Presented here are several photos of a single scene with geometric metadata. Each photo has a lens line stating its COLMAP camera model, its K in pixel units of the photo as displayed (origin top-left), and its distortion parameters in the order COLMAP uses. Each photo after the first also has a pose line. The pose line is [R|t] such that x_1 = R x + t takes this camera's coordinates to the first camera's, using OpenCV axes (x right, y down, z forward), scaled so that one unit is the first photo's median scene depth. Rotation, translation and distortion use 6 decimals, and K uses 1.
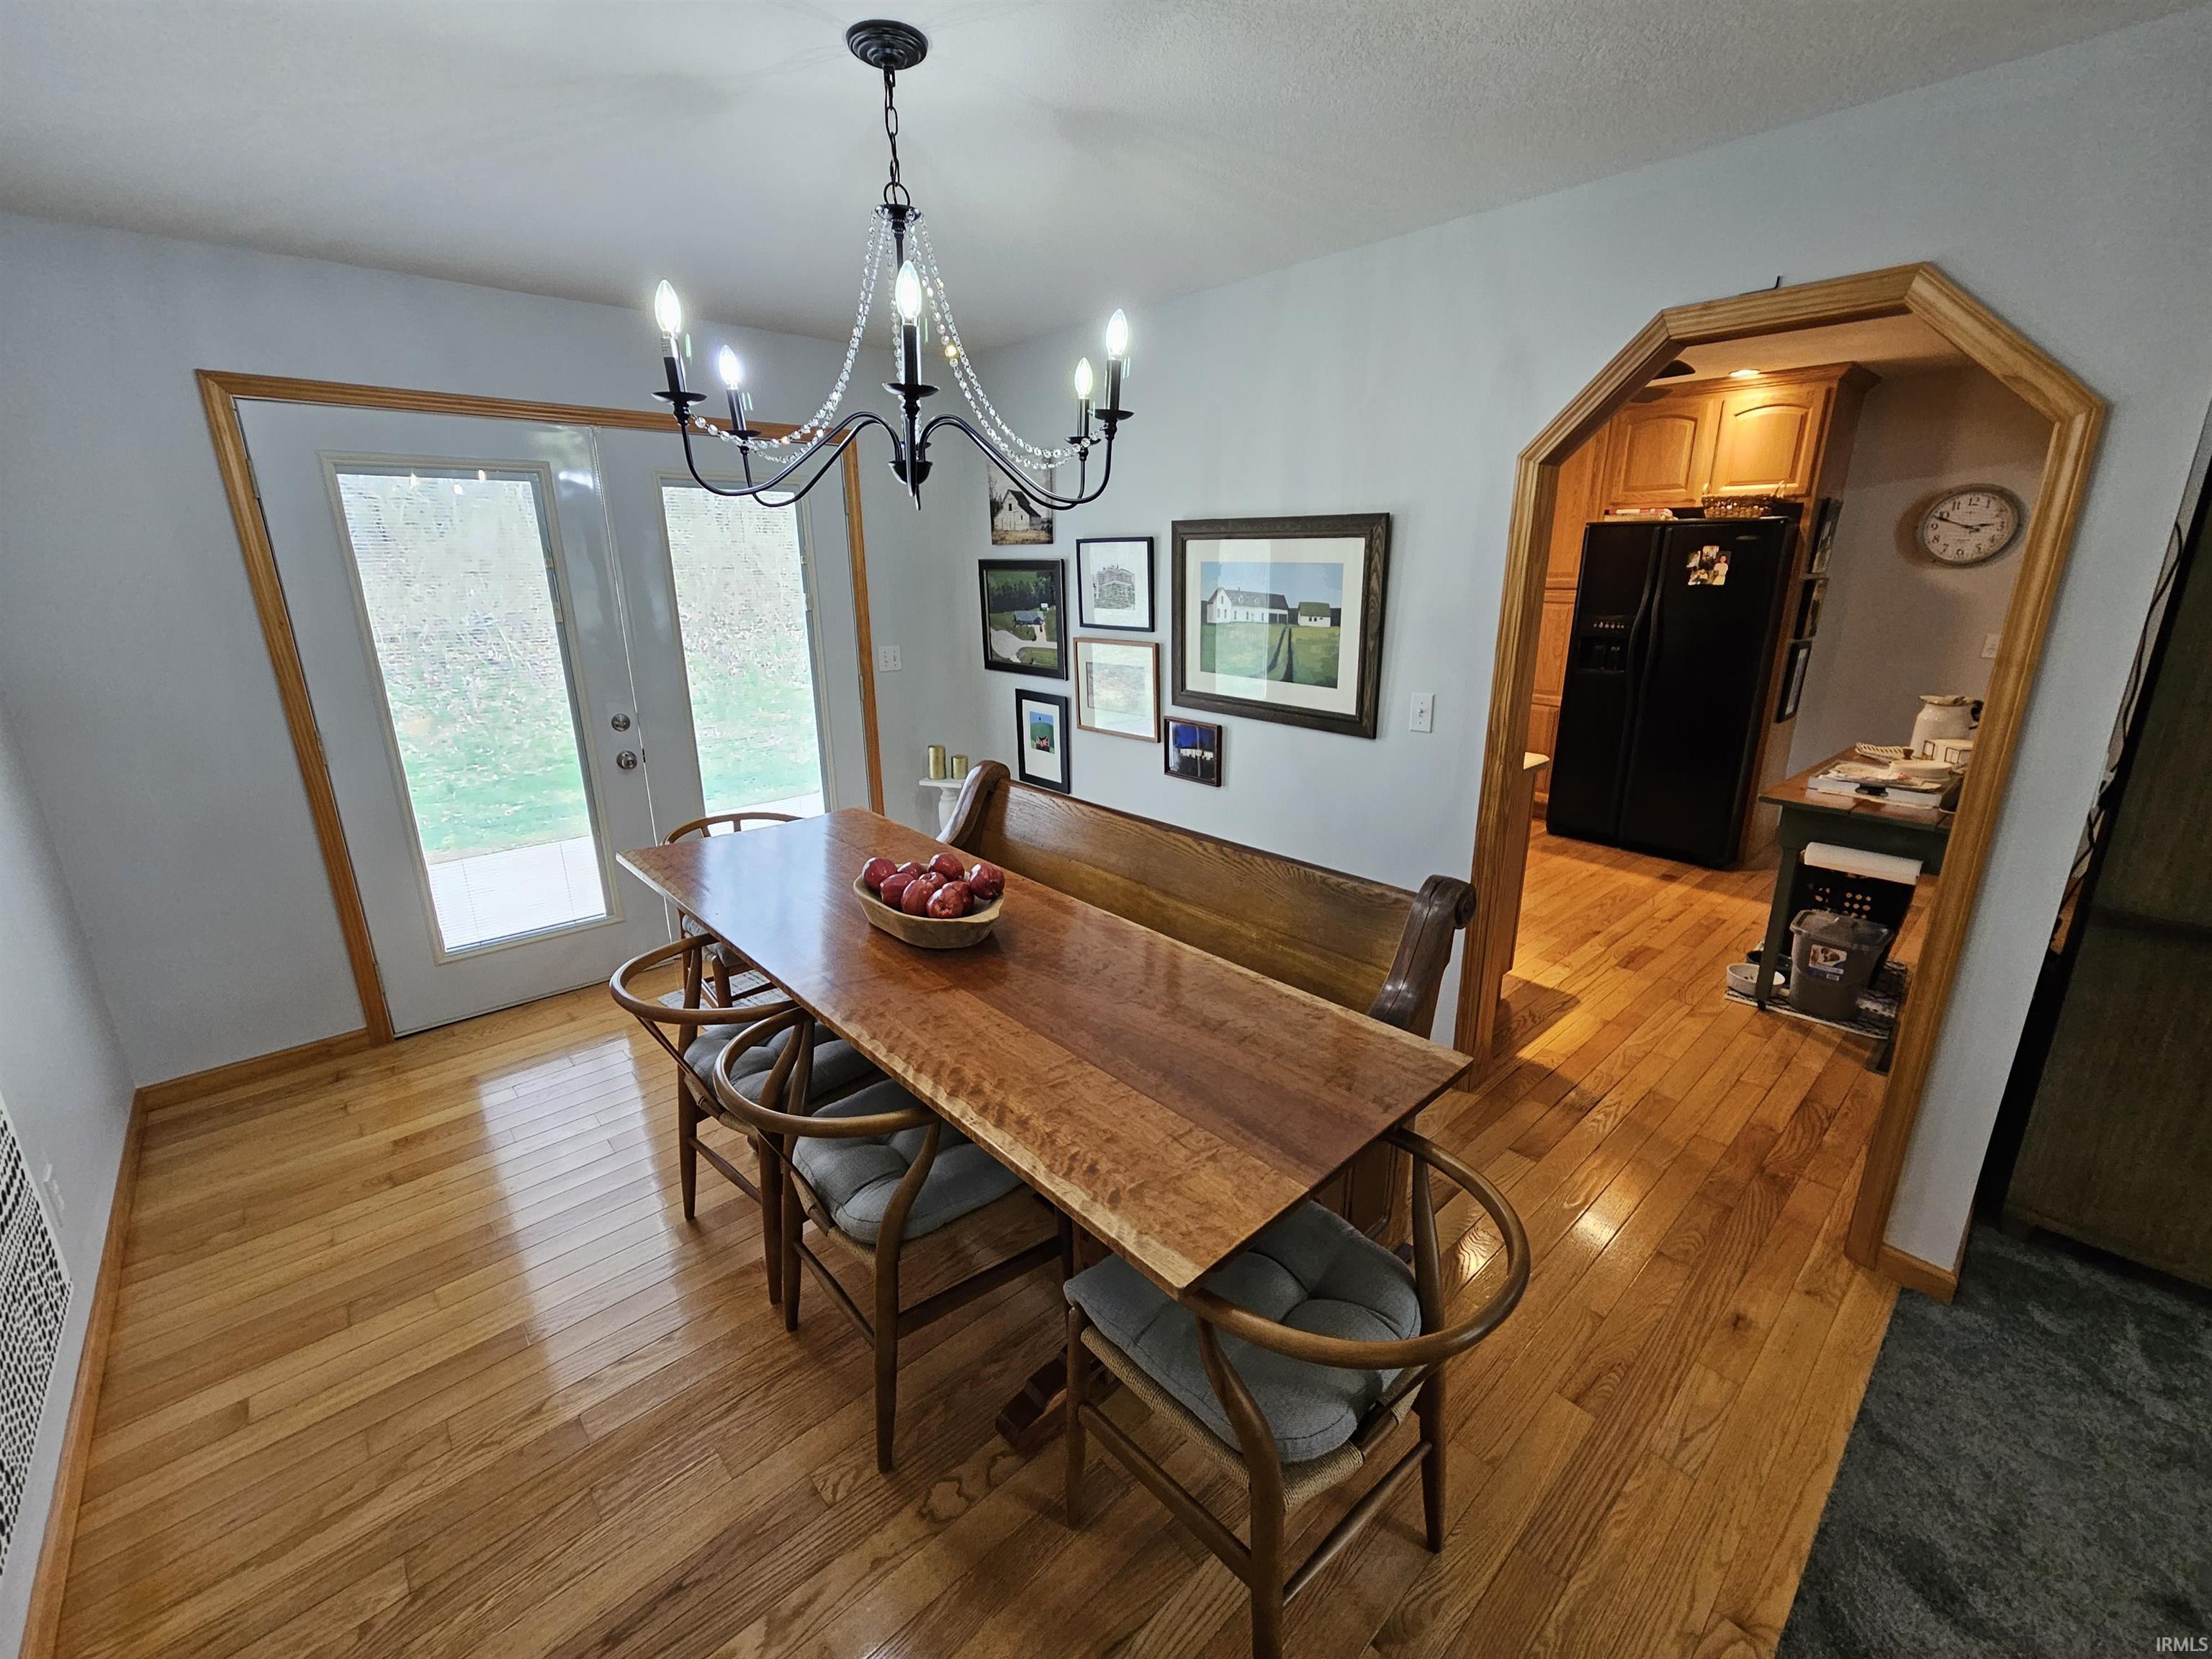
lens RADIAL K [[910.4, 0, 1116.2], [0, 910.4, 823.8], [0, 0, 1]] dist [0.000950, 0.000252]
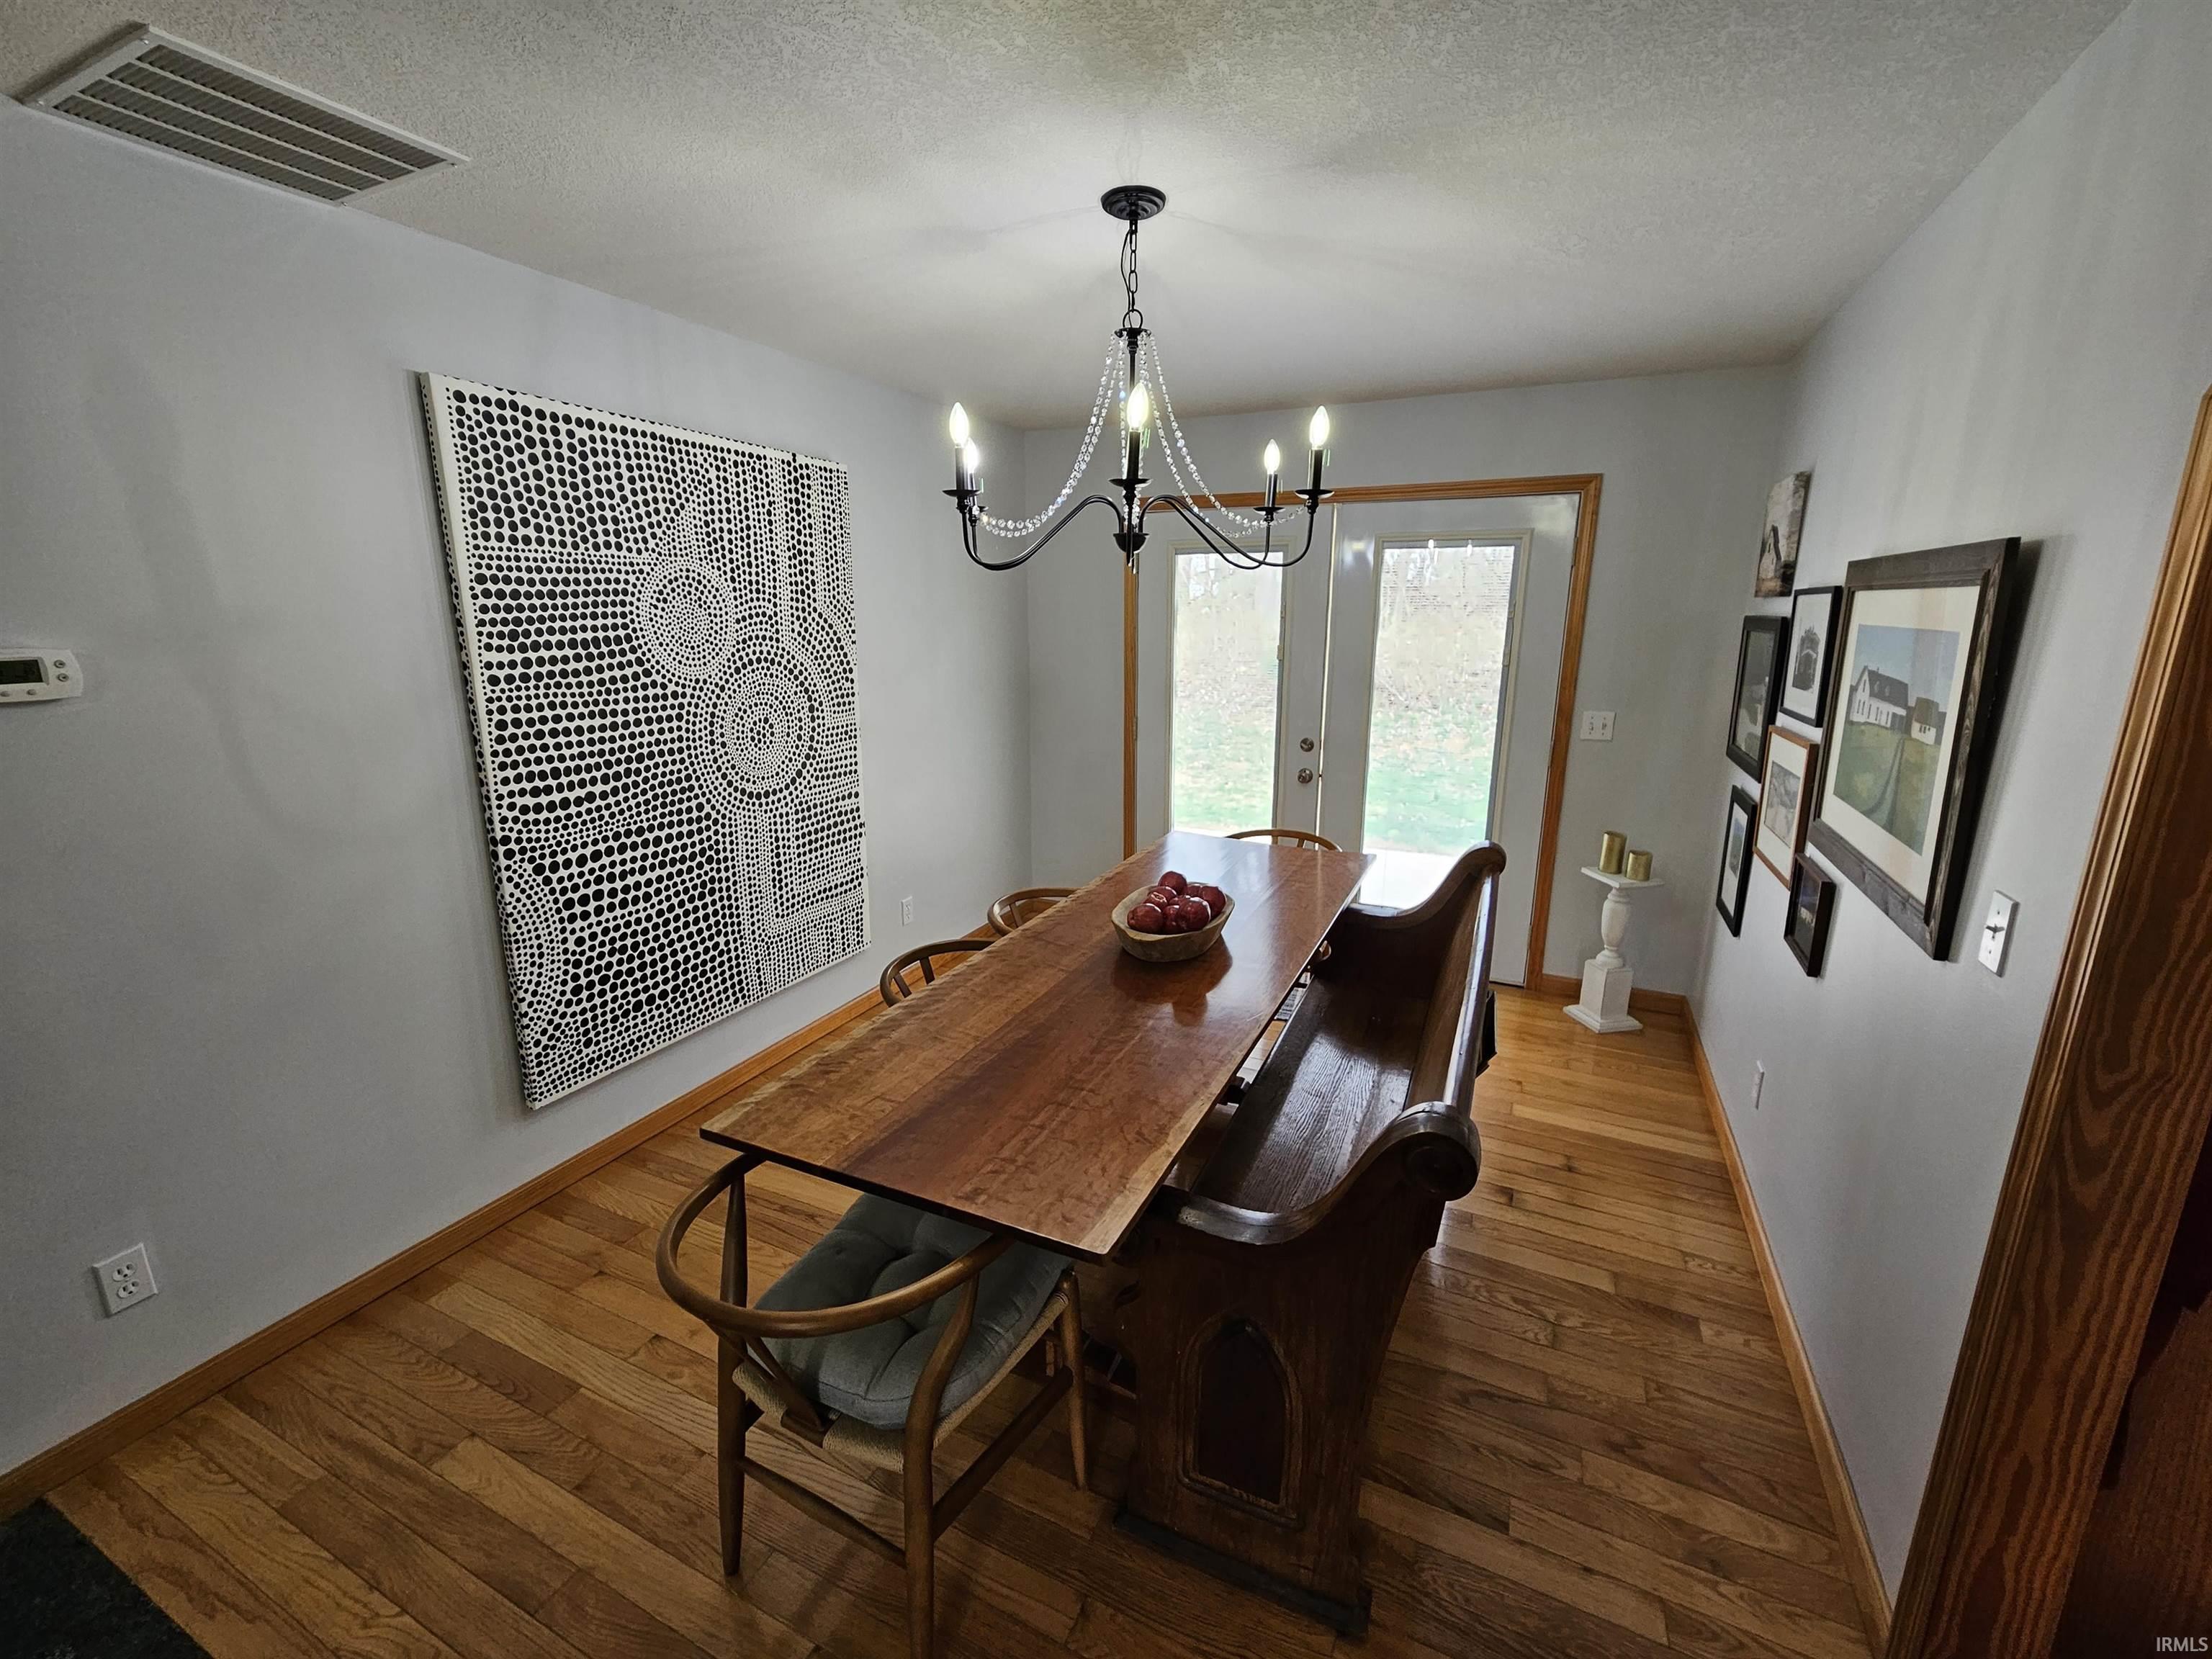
lens RADIAL K [[910.4, 0, 1120.7], [0, 910.4, 824.1], [0, 0, 1]] dist [0.000950, 0.000252]
pose [[0.378636, 0.217759, -0.899564, 0.551135], [-0.265157, 0.956711, 0.119986, -0.104112], [0.886751, 0.193095, 0.419986, 0.332832]]
